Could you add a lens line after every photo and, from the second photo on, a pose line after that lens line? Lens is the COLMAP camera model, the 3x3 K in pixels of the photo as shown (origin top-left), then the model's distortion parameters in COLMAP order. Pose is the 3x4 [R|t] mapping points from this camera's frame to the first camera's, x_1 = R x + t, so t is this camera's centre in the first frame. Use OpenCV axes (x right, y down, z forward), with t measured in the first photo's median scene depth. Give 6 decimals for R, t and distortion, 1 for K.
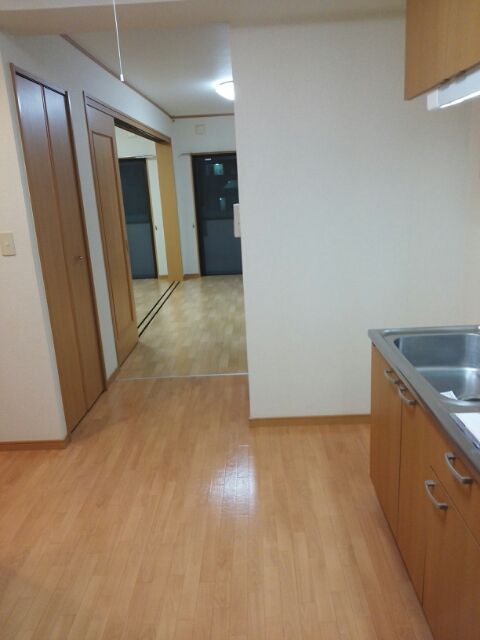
lens RADIAL K [[513.0, 0, 240.0], [0, 513.0, 320.0], [0, 0, 1]] dist [0.005032, -0.002799]
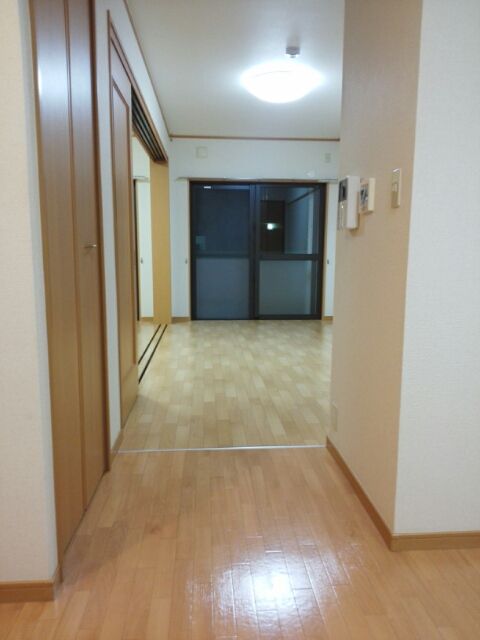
lens RADIAL K [[503.7, 0, 240.0], [0, 503.7, 320.0], [0, 0, 1]] dist [-0.003450, -0.006018]
pose [[0.994103, 0.044104, 0.099067, -0.135672], [-0.032191, 0.992399, -0.118781, 0.019129], [-0.103553, 0.114891, 0.987966, 0.285784]]
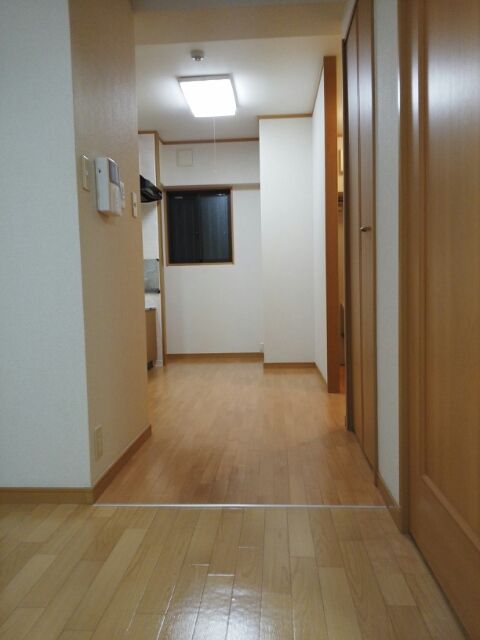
lens RADIAL K [[503.7, 0, 240.0], [0, 503.7, 320.0], [0, 0, 1]] dist [-0.003450, -0.006018]
pose [[-0.996106, 0.074300, 0.047455, -0.124361], [0.085463, 0.945958, 0.312826, -0.156332], [-0.021648, 0.315664, -0.948624, 1.141563]]
